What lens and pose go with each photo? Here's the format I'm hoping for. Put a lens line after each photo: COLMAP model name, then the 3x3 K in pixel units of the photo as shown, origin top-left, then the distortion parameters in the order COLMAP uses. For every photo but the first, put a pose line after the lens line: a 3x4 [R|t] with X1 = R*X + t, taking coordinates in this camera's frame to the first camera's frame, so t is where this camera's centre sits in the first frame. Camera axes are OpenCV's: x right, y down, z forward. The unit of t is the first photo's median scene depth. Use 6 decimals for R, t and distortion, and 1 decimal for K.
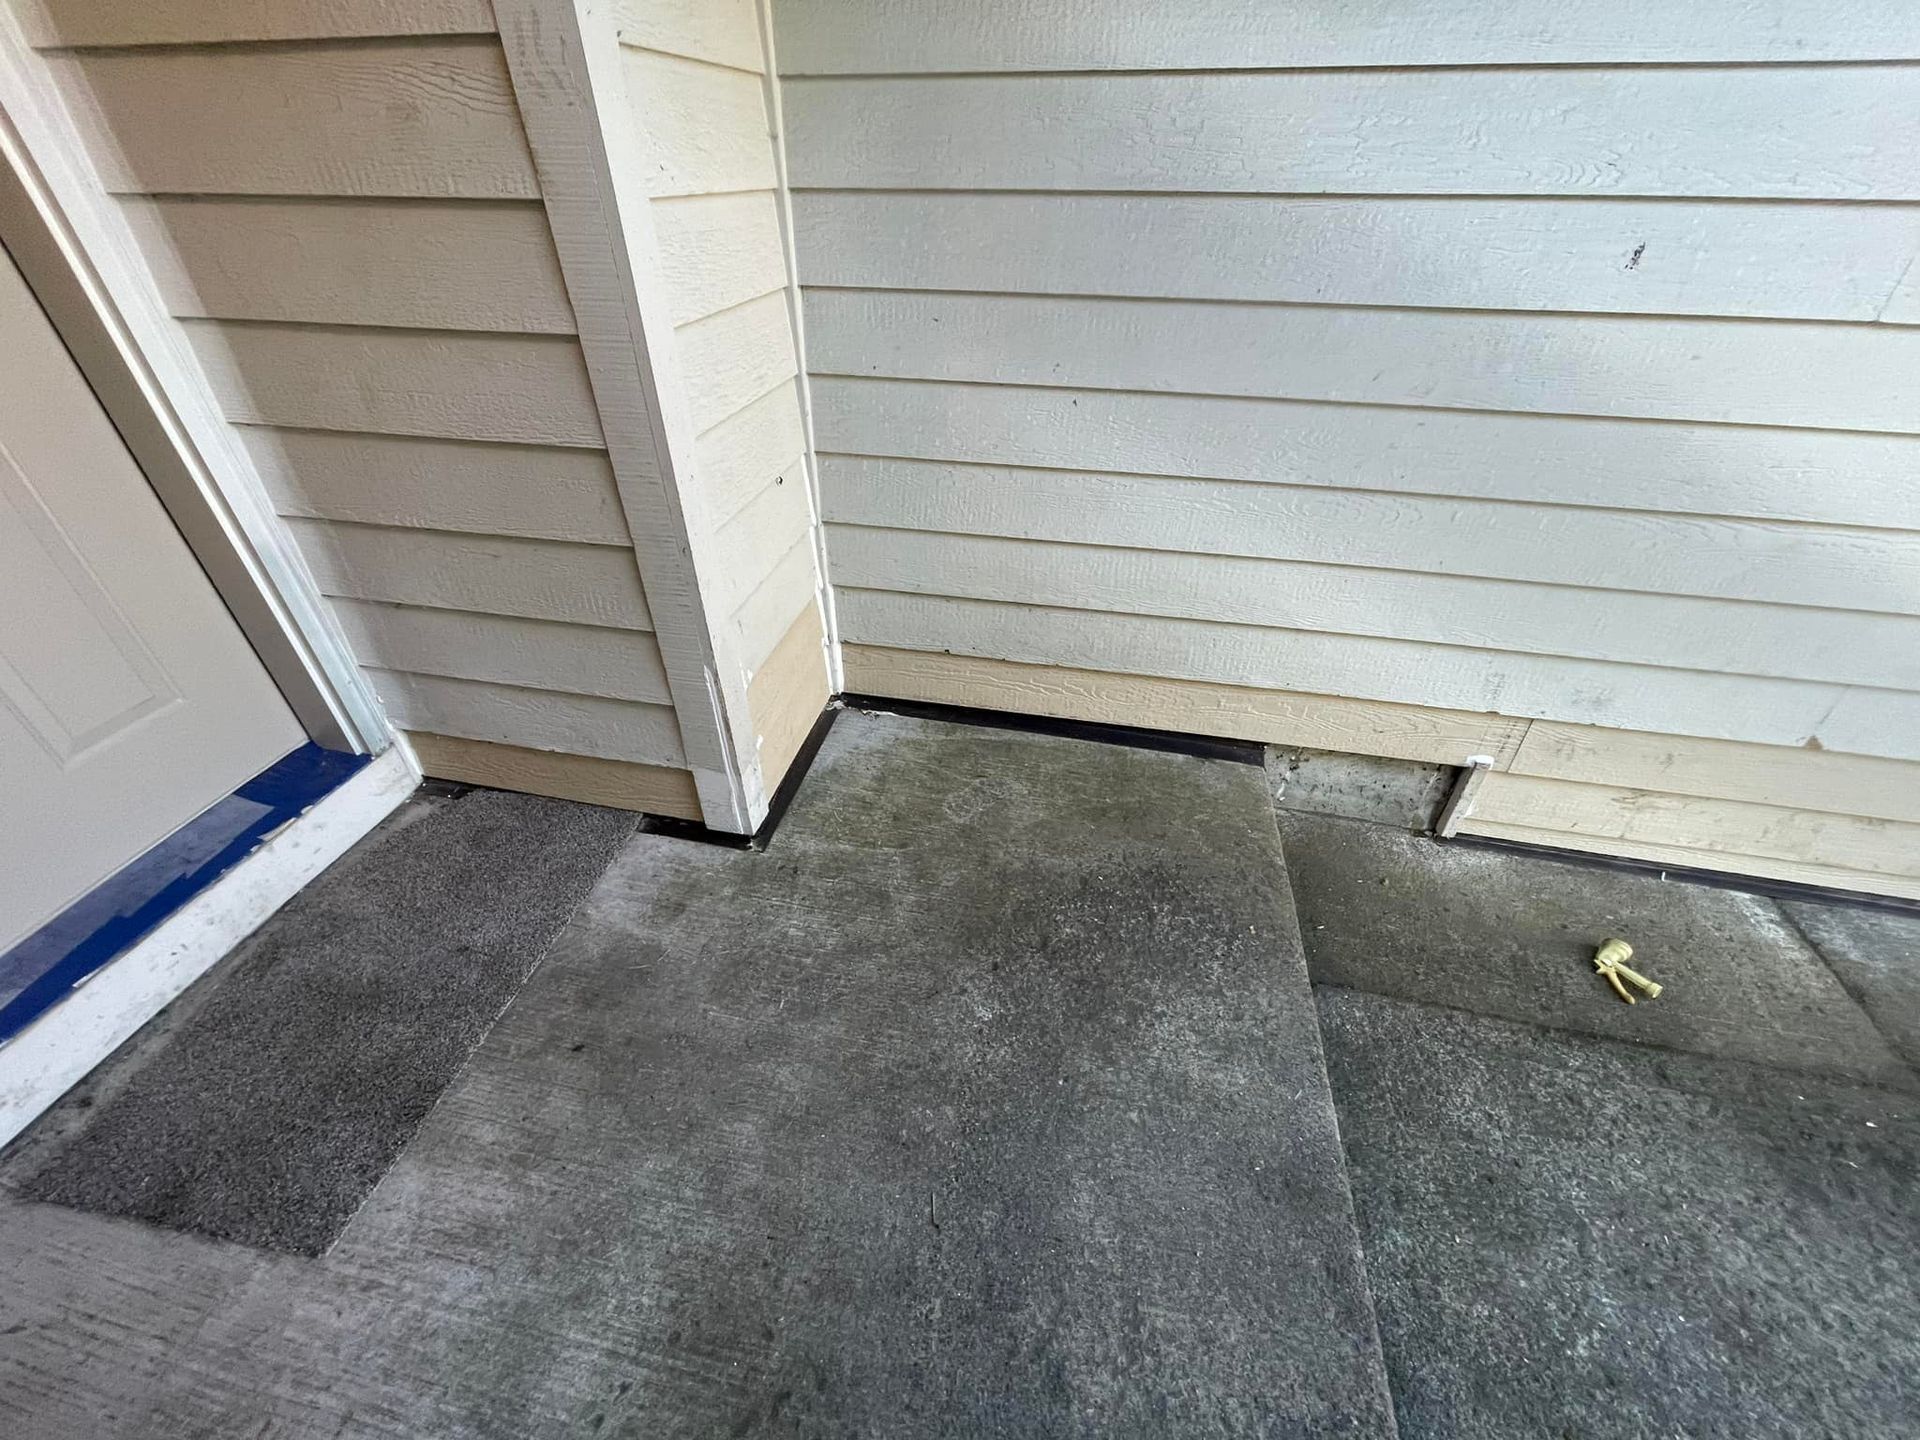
lens RADIAL K [[761.4, 0, 960.0], [0, 761.4, 720.0], [0, 0, 1]] dist [-0.001457, -0.000829]
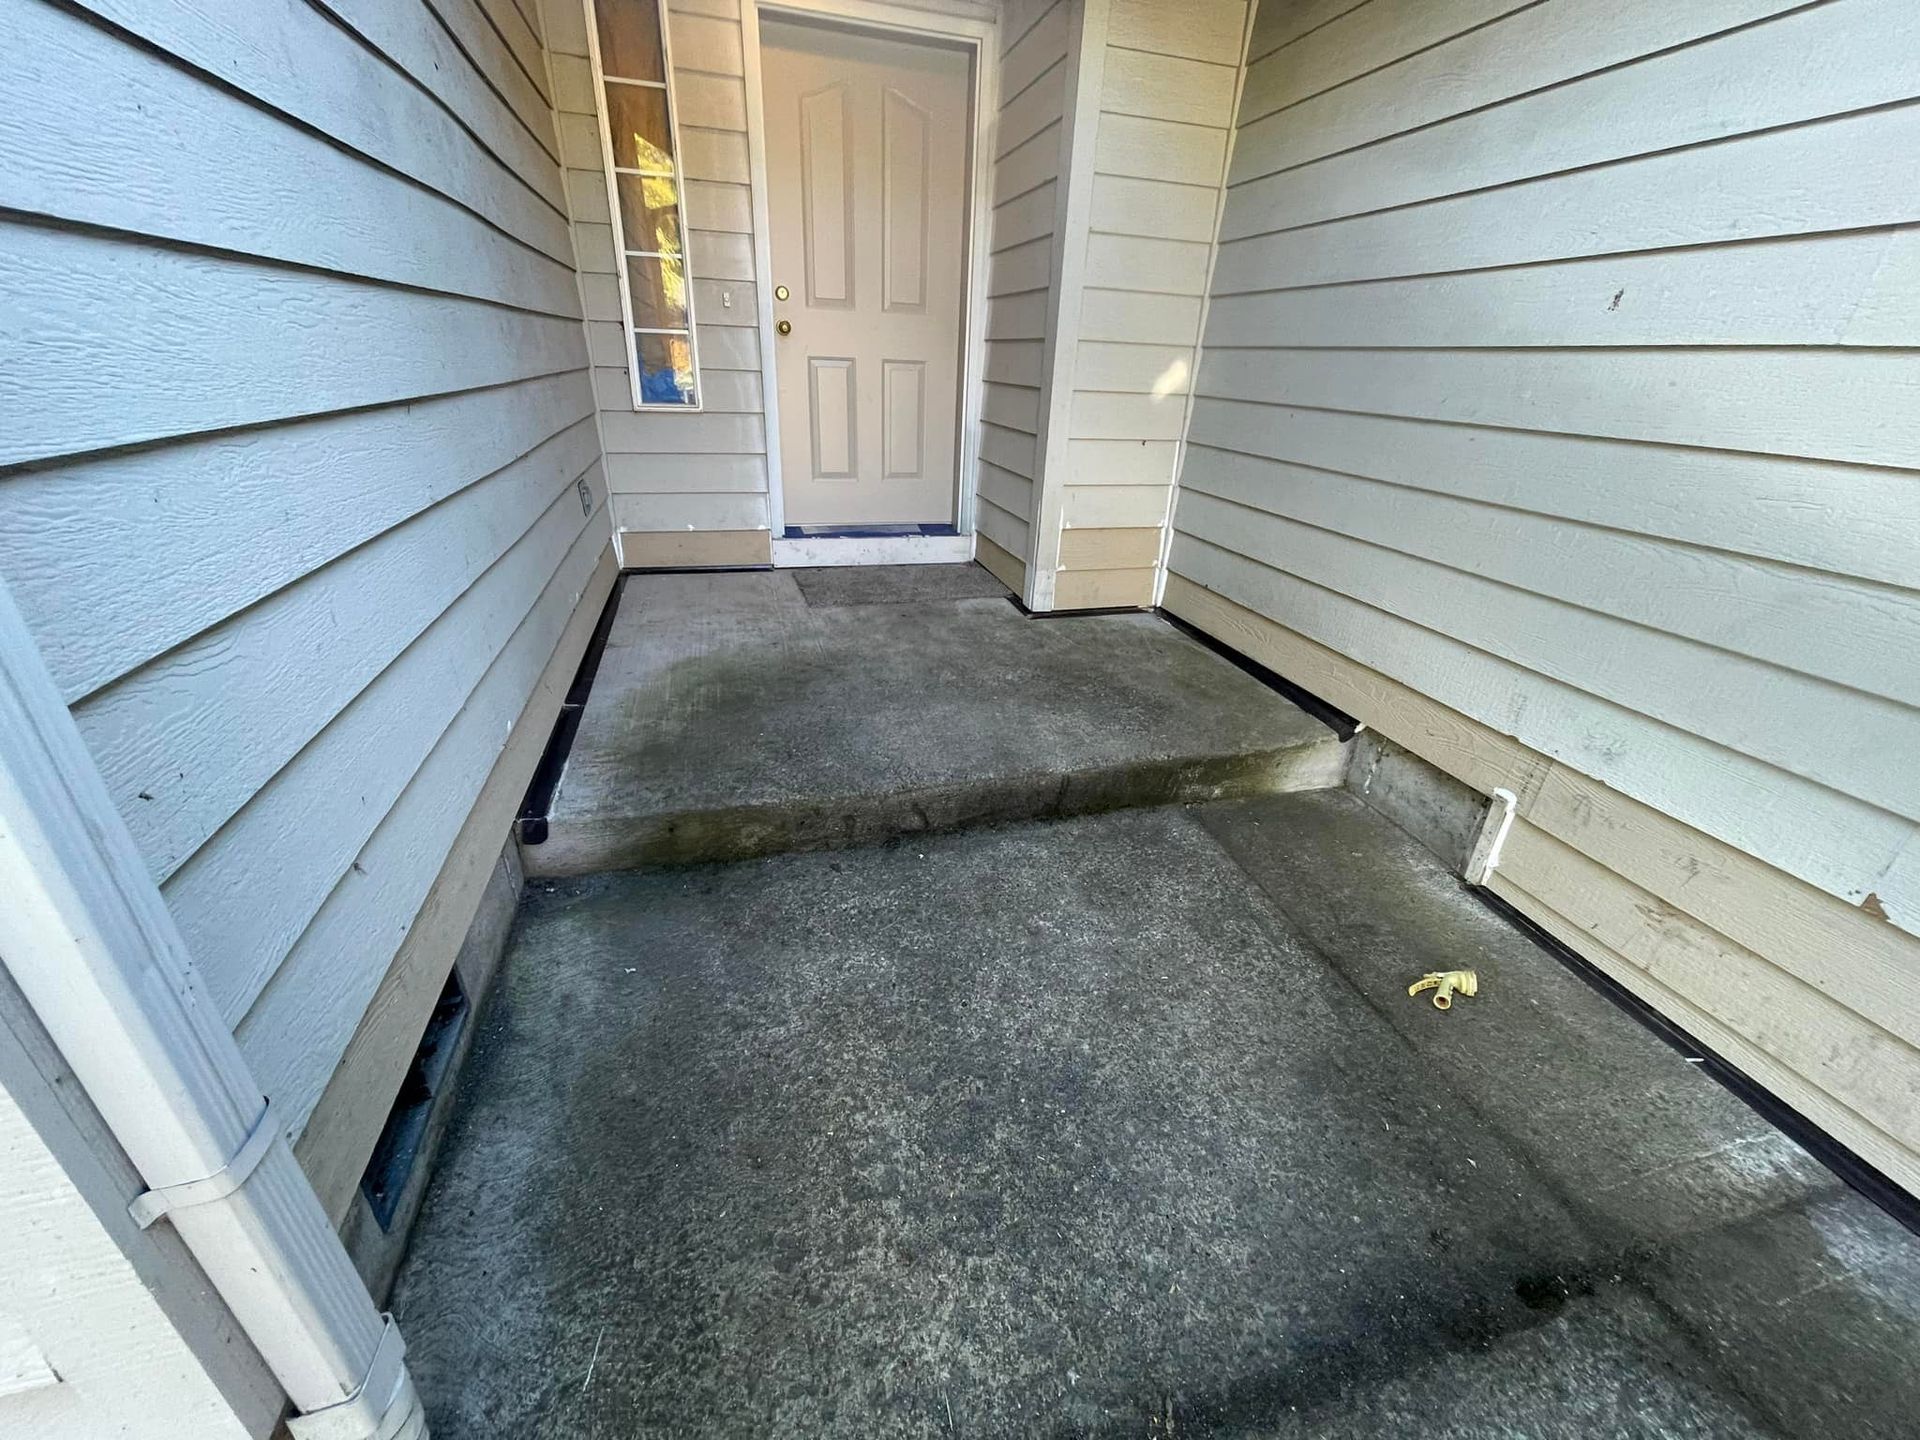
lens RADIAL K [[761.4, 0, 960.0], [0, 761.4, 720.0], [0, 0, 1]] dist [-0.001457, -0.000829]
pose [[0.466472, 0.395297, -0.791292, 1.187849], [-0.555583, 0.827040, 0.085635, 0.303508], [0.688281, 0.399682, 0.605412, -0.130162]]
